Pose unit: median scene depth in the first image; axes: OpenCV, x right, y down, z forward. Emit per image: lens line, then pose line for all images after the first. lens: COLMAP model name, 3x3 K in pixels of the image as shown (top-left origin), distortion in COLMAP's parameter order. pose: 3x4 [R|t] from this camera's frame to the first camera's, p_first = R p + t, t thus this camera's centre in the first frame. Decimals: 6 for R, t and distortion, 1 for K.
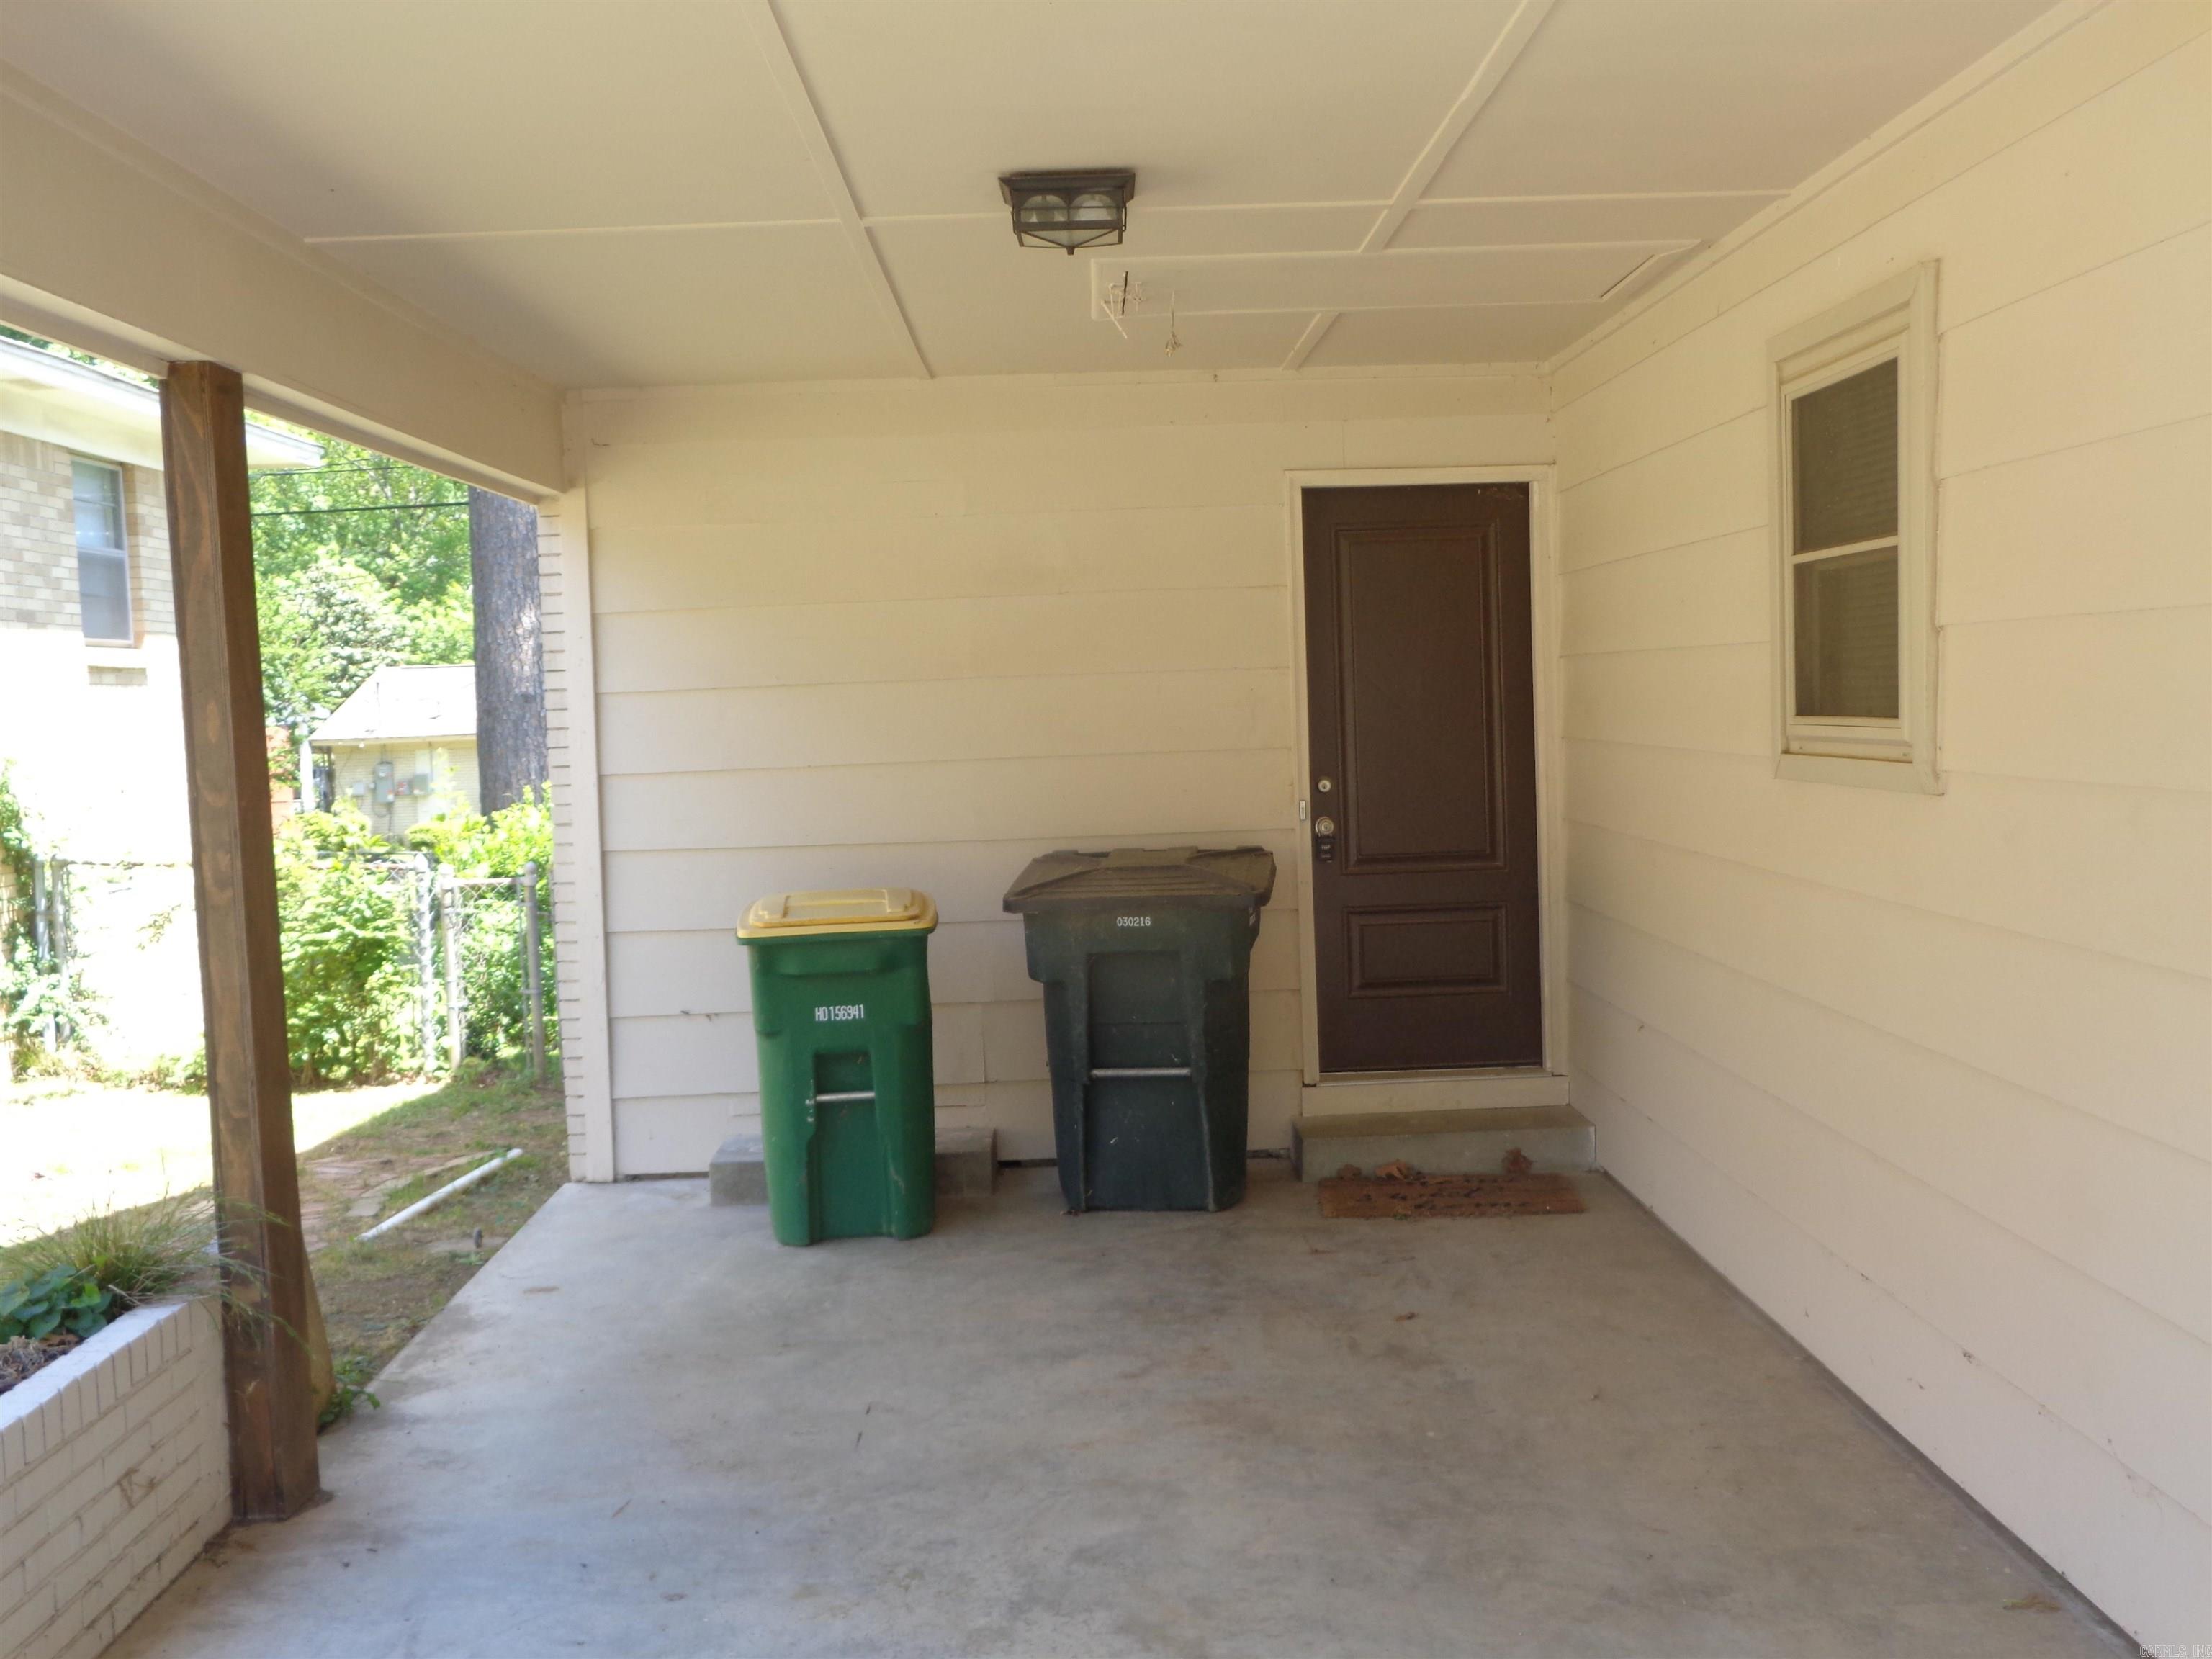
lens RADIAL K [[2109.8, 0, 1109.8], [0, 2109.8, 812.0], [0, 0, 1]] dist [-0.033762, 0.053783]
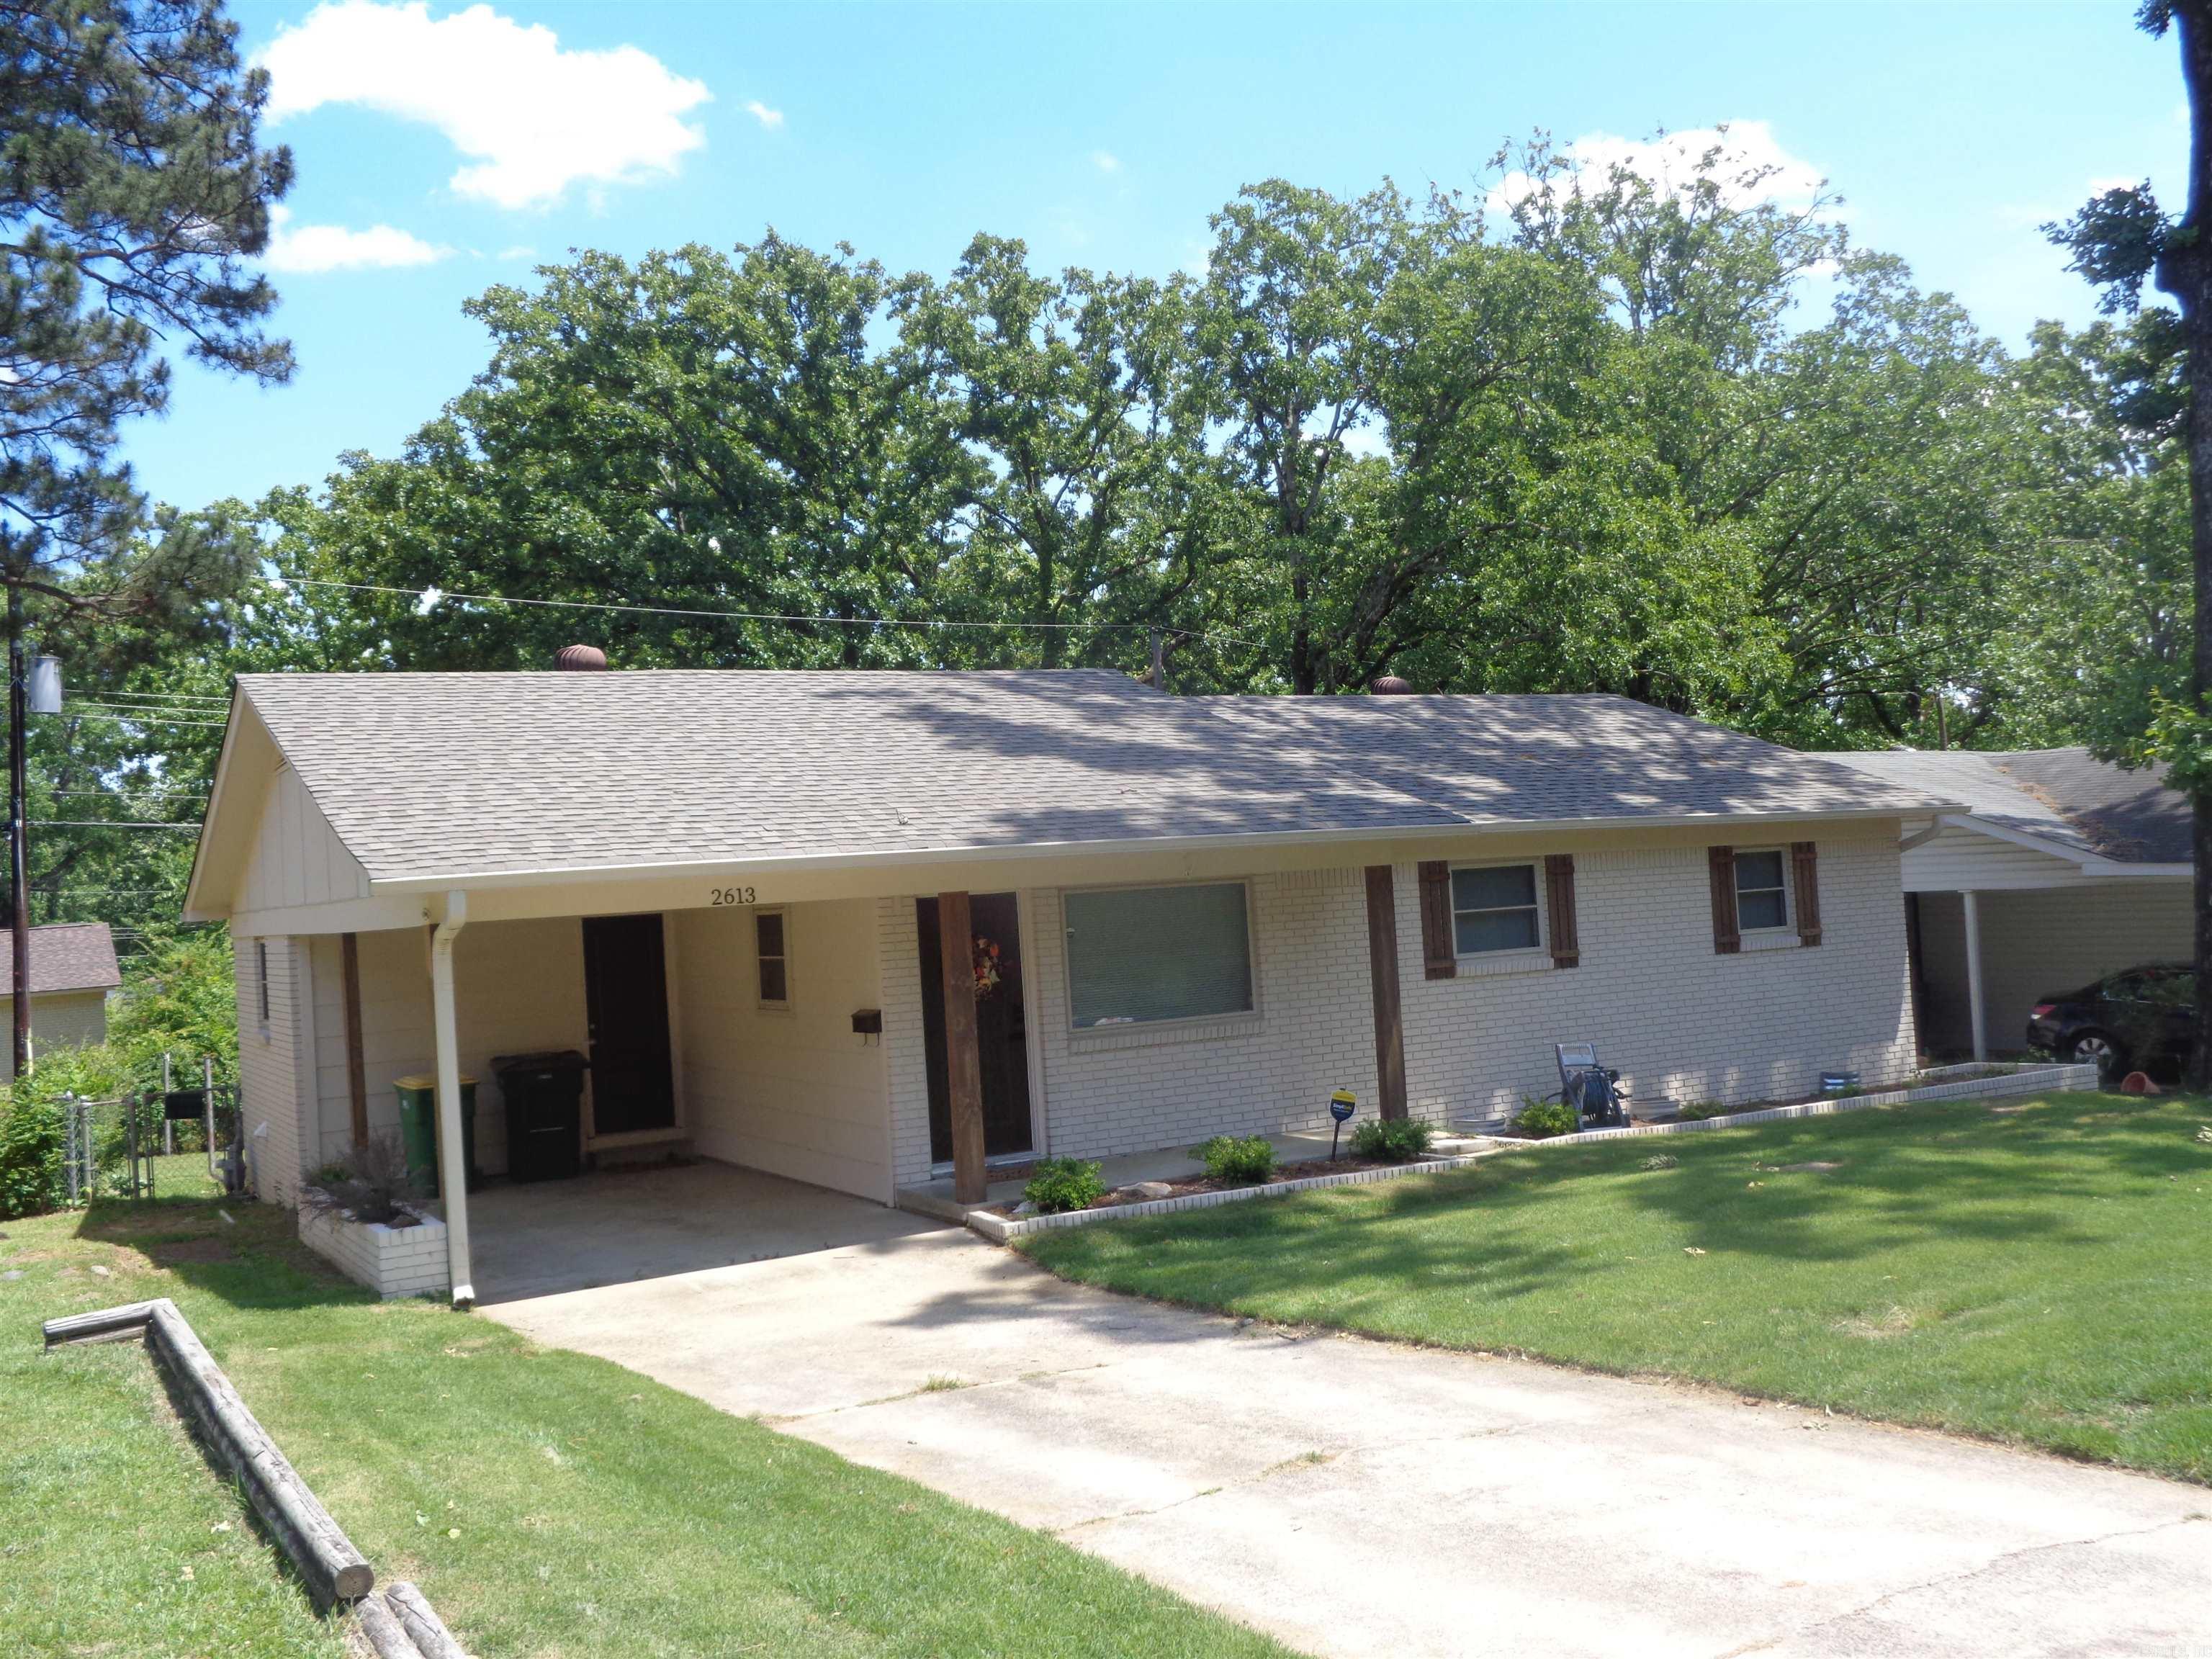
lens RADIAL K [[2109.8, 0, 1109.8], [0, 2109.8, 812.0], [0, 0, 1]] dist [-0.033762, 0.053783]
pose [[0.881409, -0.004499, 0.472333, -0.618295], [0.056527, 0.993773, -0.096019, 0.012660], [-0.468960, 0.111332, 0.876175, -1.796140]]
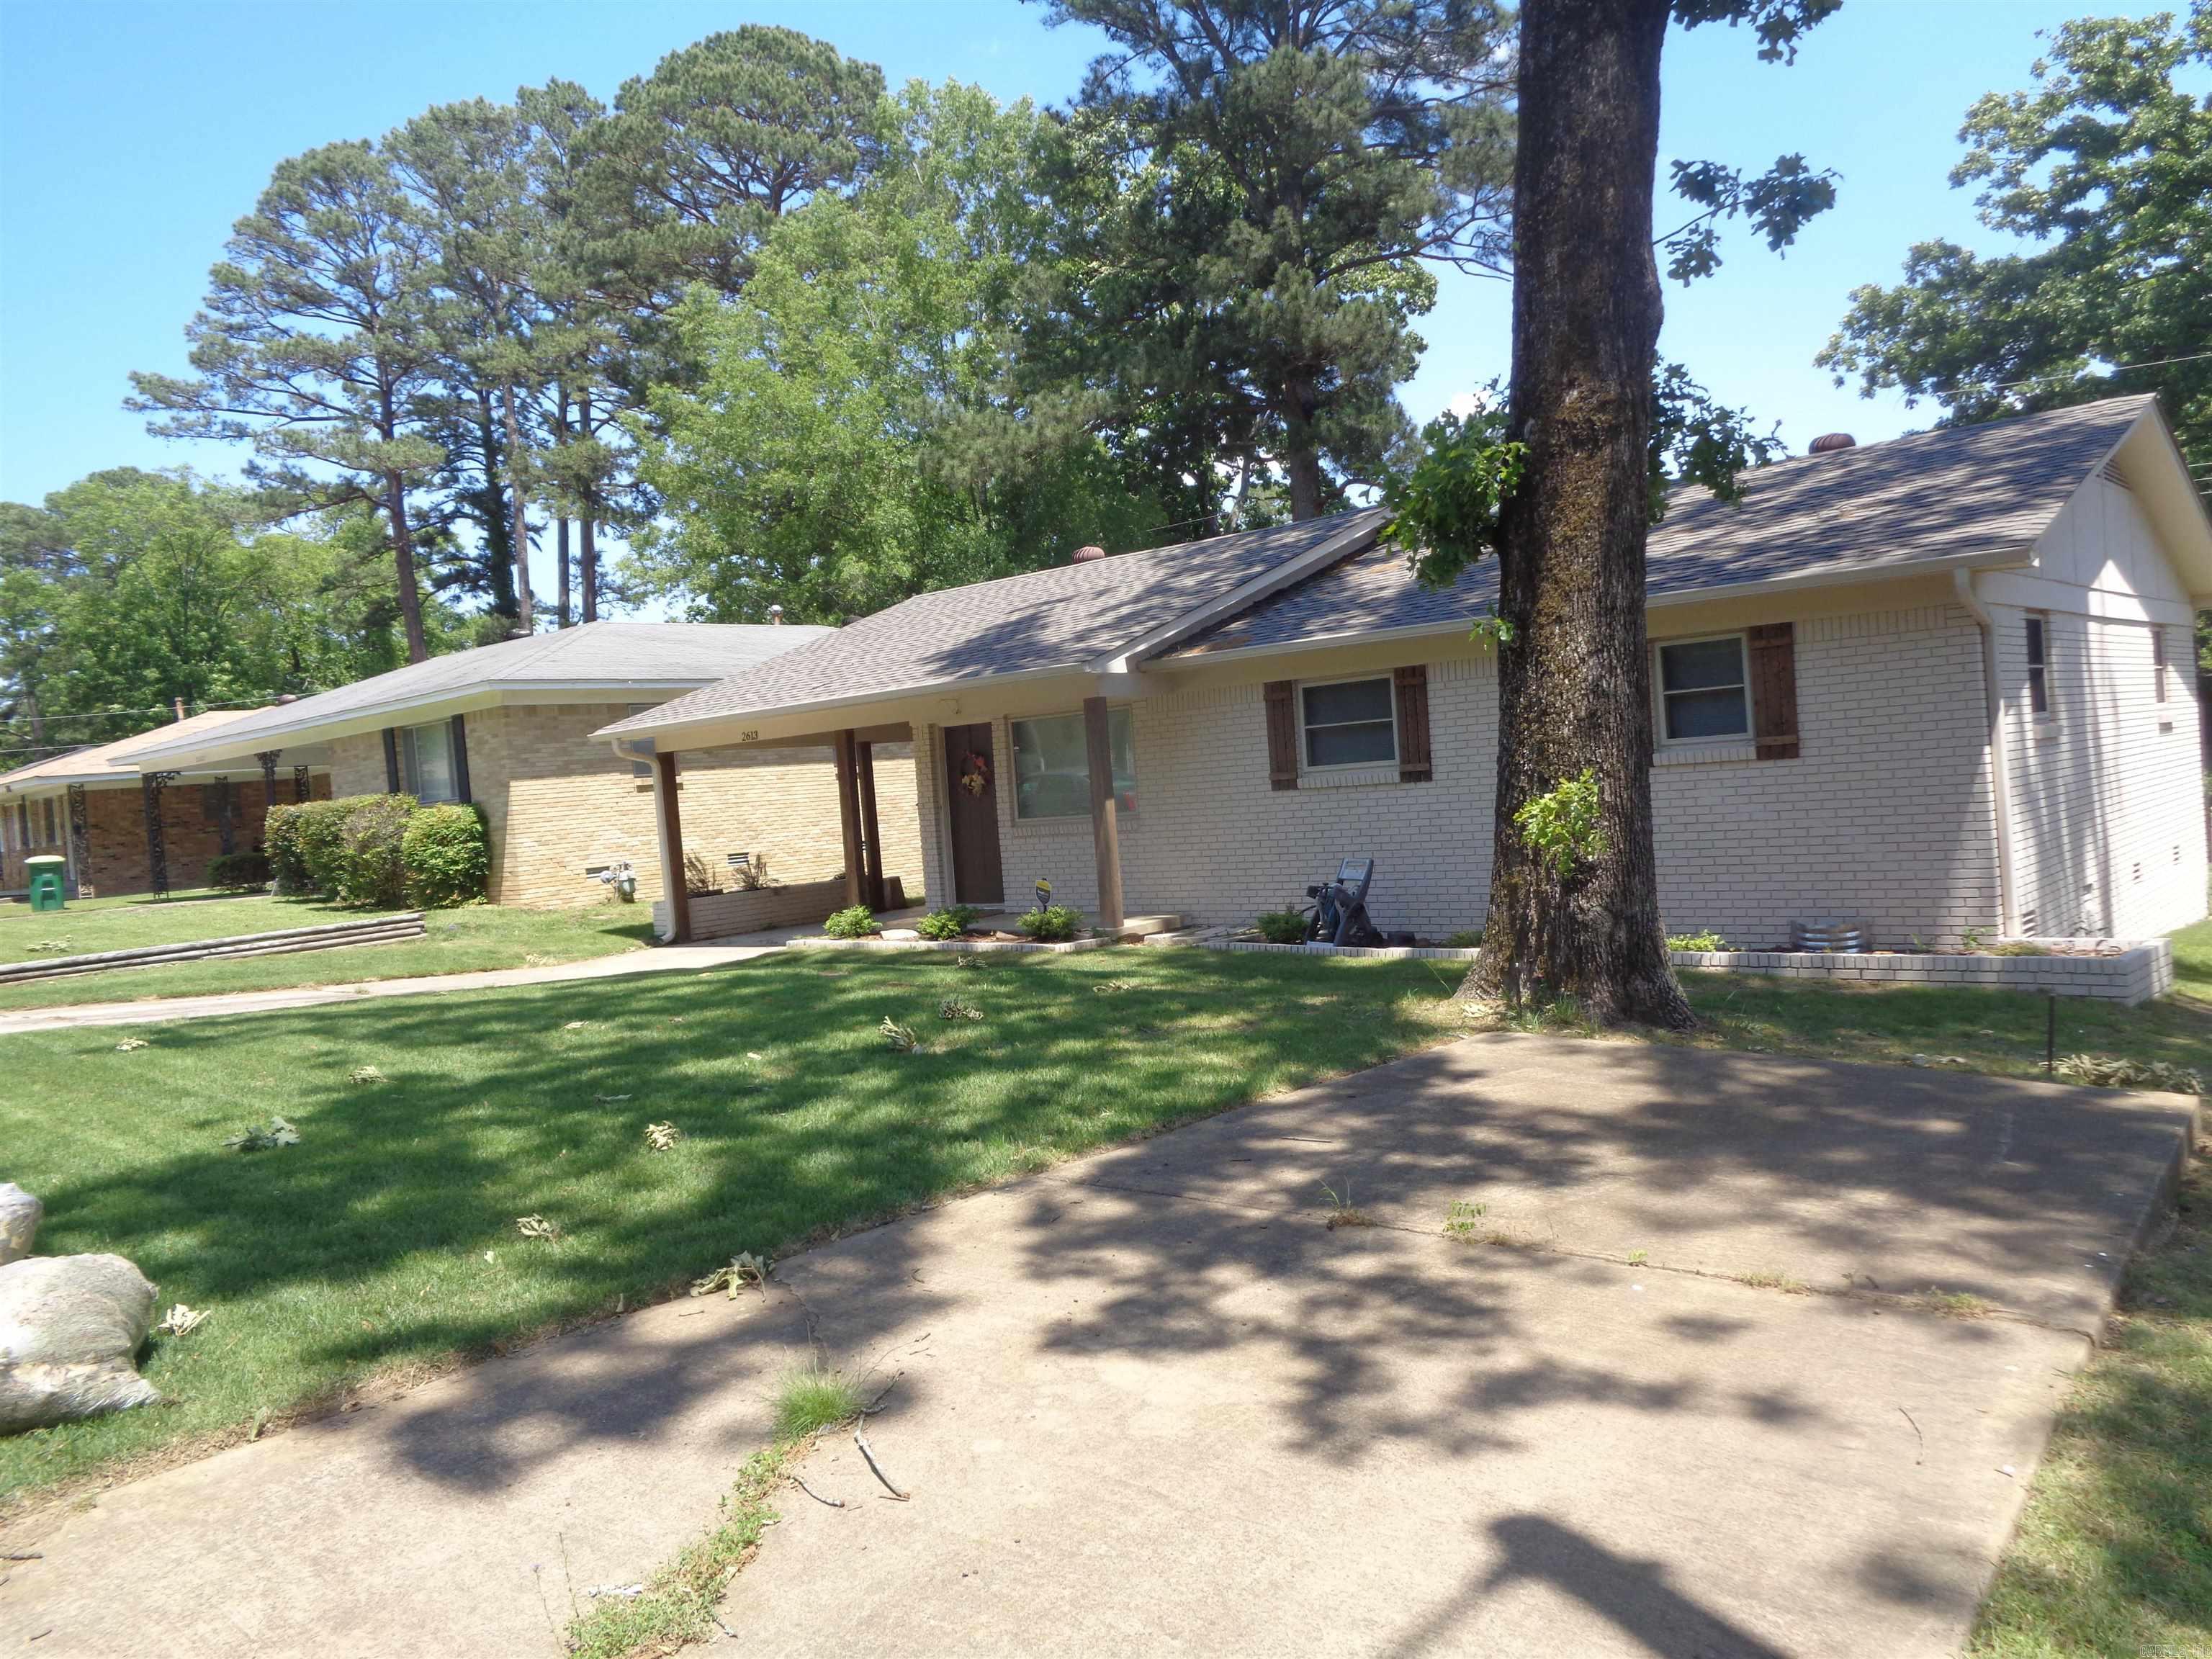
lens RADIAL K [[1648.8, 0, 1110.4], [0, 1648.8, 820.2], [0, 0, 1]] dist [-0.005926, -0.002508]
pose [[0.735064, -0.009168, -0.677936, 2.316130], [0.016773, 0.999848, 0.004665, 0.016952], [0.677790, -0.014800, 0.735106, -1.461501]]
